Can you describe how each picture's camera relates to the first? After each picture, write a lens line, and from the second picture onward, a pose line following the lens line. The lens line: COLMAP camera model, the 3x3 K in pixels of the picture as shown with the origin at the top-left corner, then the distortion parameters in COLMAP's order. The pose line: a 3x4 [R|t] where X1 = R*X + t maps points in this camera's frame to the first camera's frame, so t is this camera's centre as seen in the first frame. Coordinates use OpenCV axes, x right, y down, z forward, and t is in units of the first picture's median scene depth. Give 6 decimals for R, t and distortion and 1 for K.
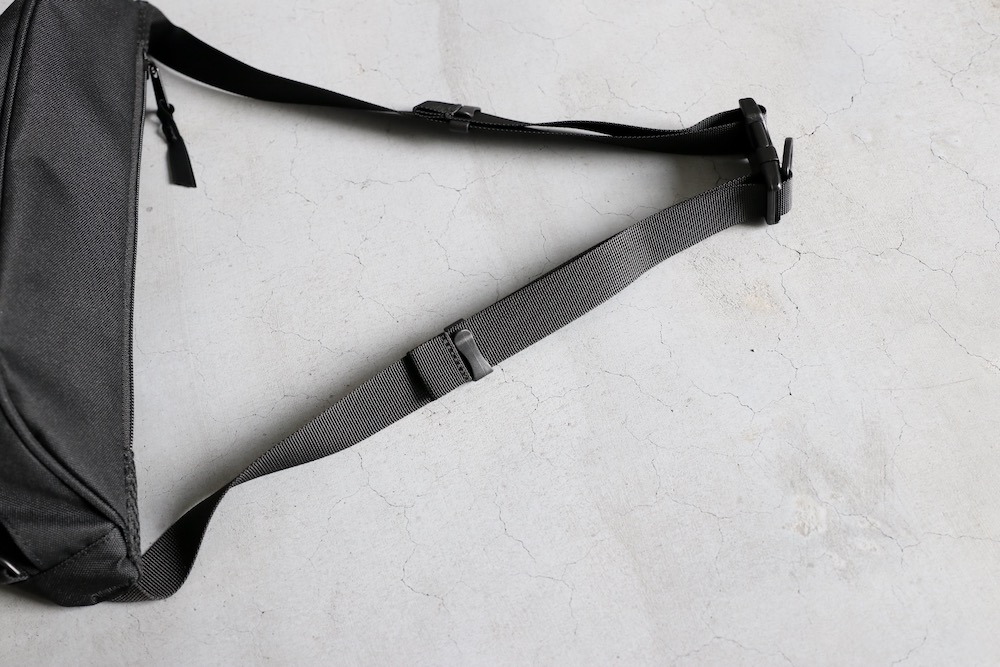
lens RADIAL K [[1039.0, 0, 500.0], [0, 1039.0, 333.5], [0, 0, 1]] dist [-0.128223, 0.084858]
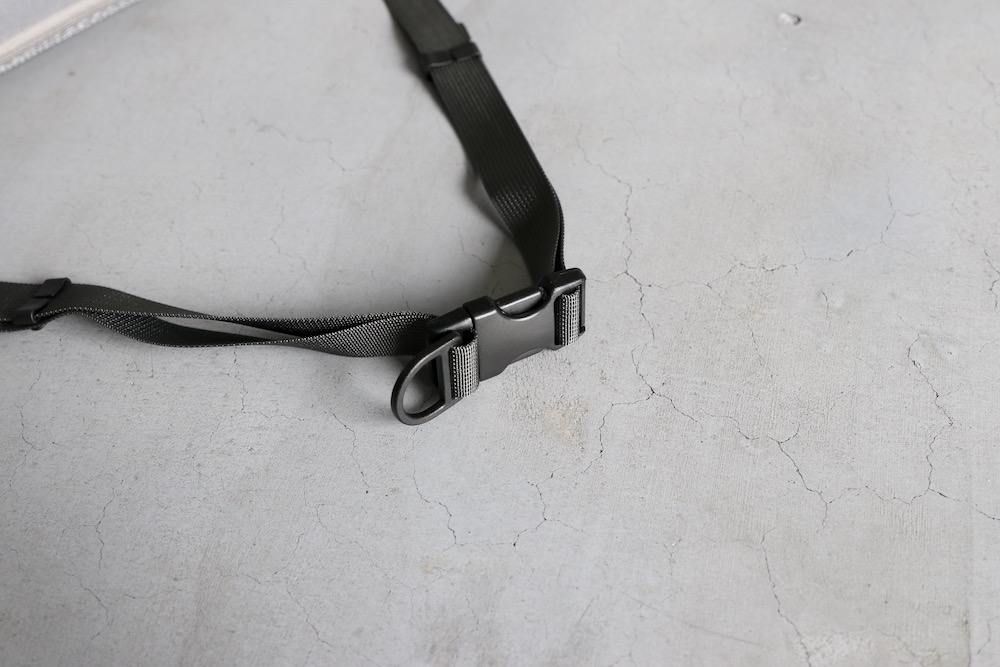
lens RADIAL K [[1039.0, 0, 500.0], [0, 1039.0, 333.5], [0, 0, 1]] dist [-0.128223, 0.084858]
pose [[0.877537, 0.402796, -0.260161, 0.397284], [-0.428233, 0.902432, -0.047254, -0.036147], [0.215744, 0.152876, 0.964408, 0.265410]]
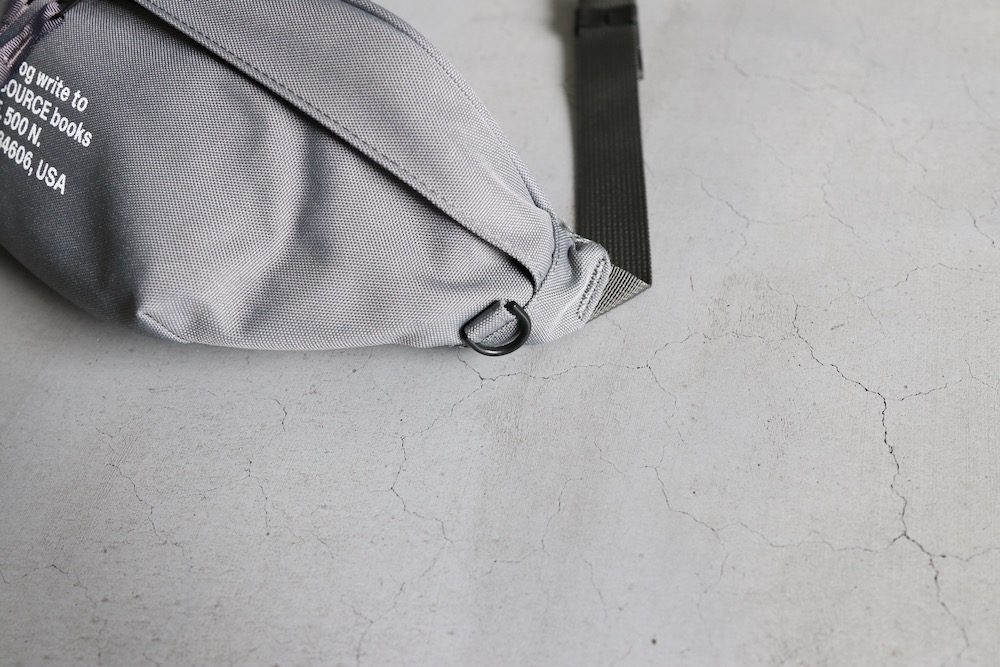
lens RADIAL K [[1039.0, 0, 500.0], [0, 1039.0, 333.5], [0, 0, 1]] dist [-0.128223, 0.084858]
pose [[0.879275, 0.361680, -0.309941, 0.173795], [-0.408808, 0.906973, -0.101376, -0.118843], [0.244442, 0.215844, 0.945336, 0.470593]]
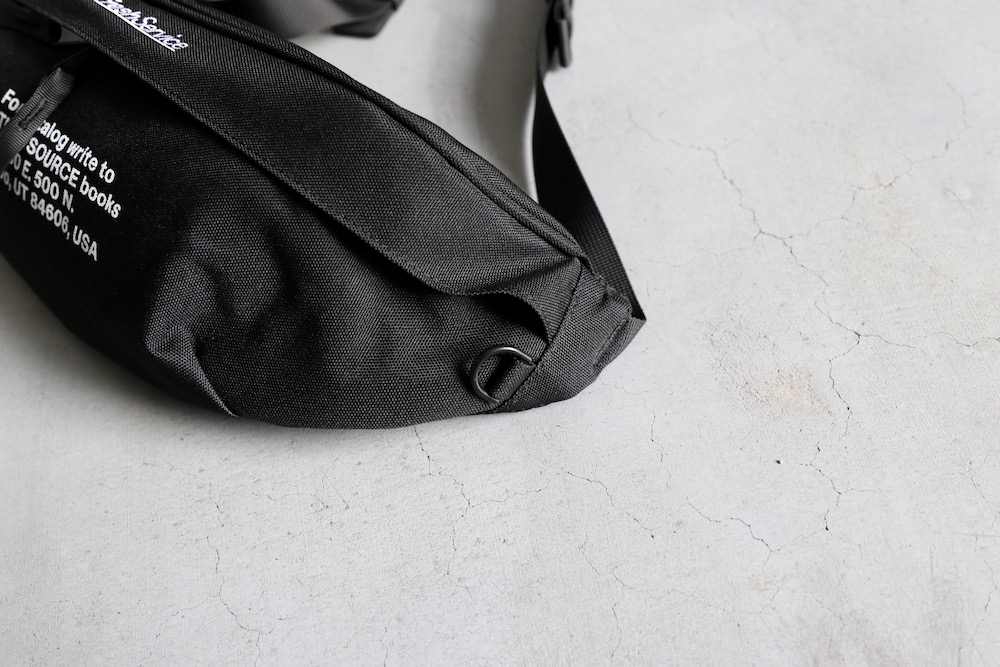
lens RADIAL K [[1039.0, 0, 500.0], [0, 1039.0, 333.5], [0, 0, 1]] dist [-0.128223, 0.084858]
pose [[0.991501, 0.081588, -0.101341, 0.121629], [-0.092318, 0.990057, -0.106136, 0.021946], [0.091673, 0.114590, 0.989174, 0.280889]]
